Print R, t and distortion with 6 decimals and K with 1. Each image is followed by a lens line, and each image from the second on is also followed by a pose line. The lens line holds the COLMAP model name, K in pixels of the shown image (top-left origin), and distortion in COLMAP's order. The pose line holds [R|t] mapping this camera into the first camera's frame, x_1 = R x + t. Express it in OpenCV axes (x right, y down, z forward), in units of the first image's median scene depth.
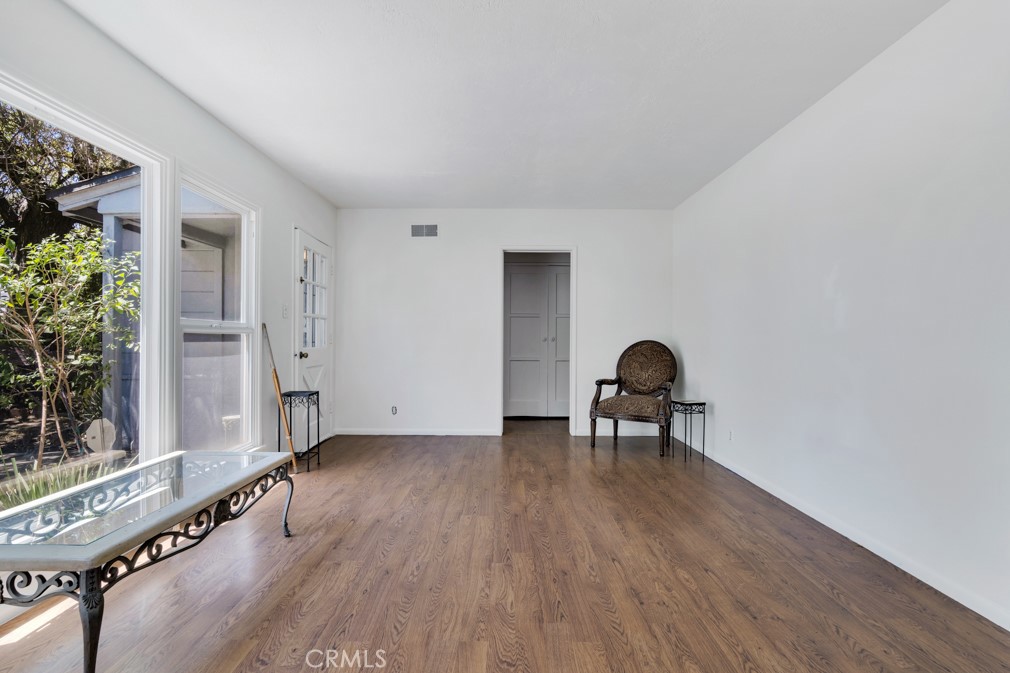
lens RADIAL K [[480.3, 0, 498.1], [0, 480.3, 338.0], [0, 0, 1]] dist [-0.017618, 0.005394]
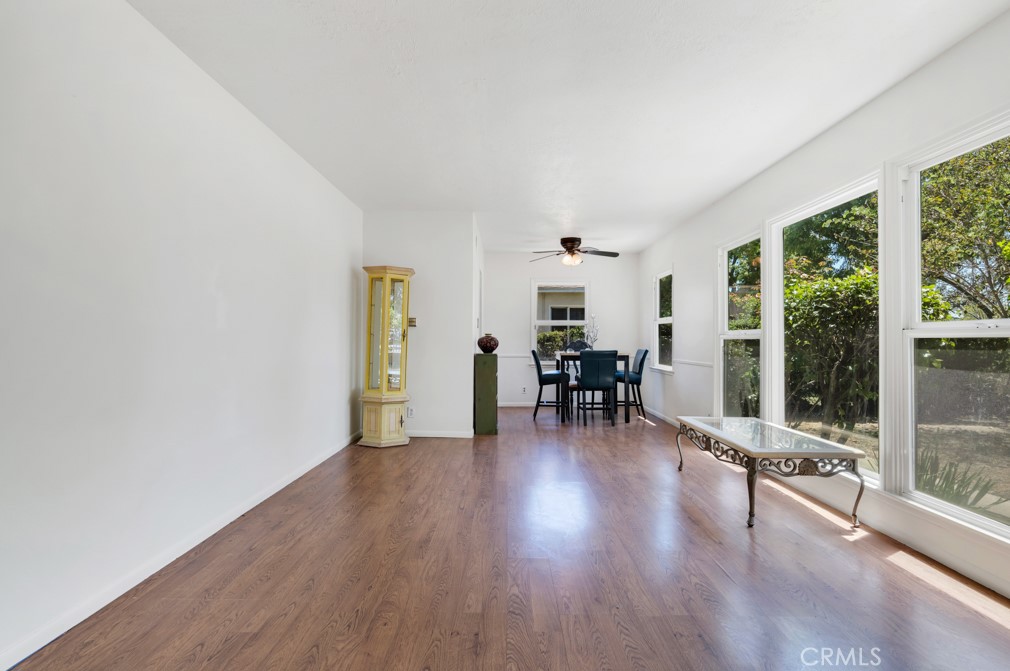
lens RADIAL K [[480.3, 0, 505.8], [0, 480.3, 333.3], [0, 0, 1]] dist [-0.017618, 0.005394]
pose [[-0.999926, -0.009140, -0.008040, 0.101218], [-0.009027, 0.999861, -0.013987, 0.000289], [0.008167, -0.013913, -0.999870, 1.707488]]
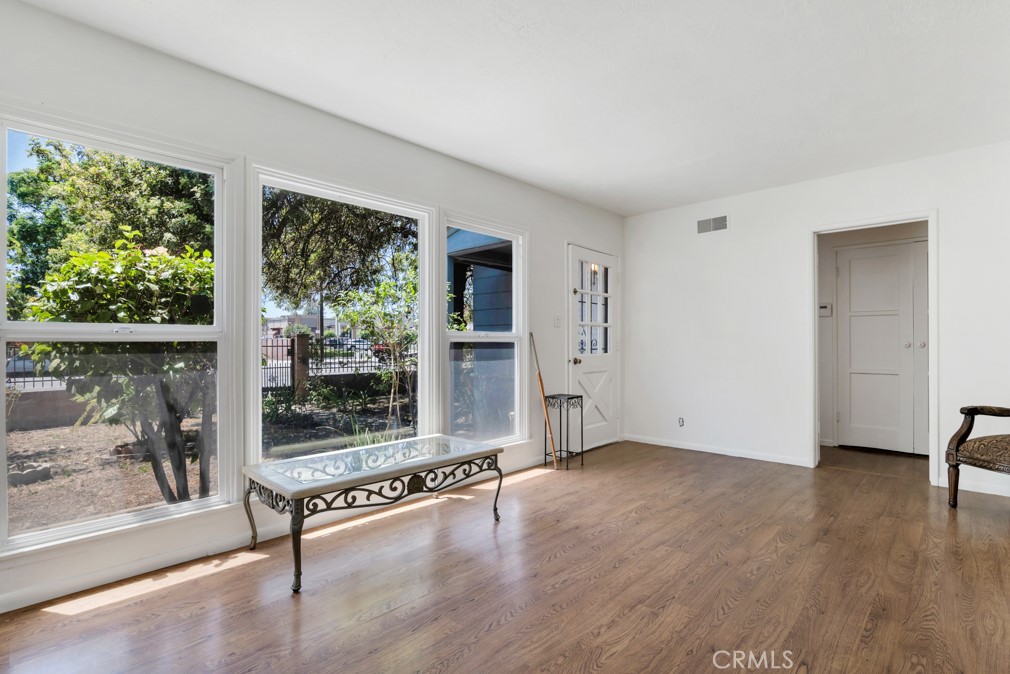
lens RADIAL K [[480.3, 0, 509.8], [0, 480.3, 339.4], [0, 0, 1]] dist [-0.017618, 0.005394]
pose [[0.732786, -0.013472, -0.680326, 0.297237], [0.005683, 0.999890, -0.013679, 0.001190], [0.680436, 0.006158, 0.732782, 0.149368]]
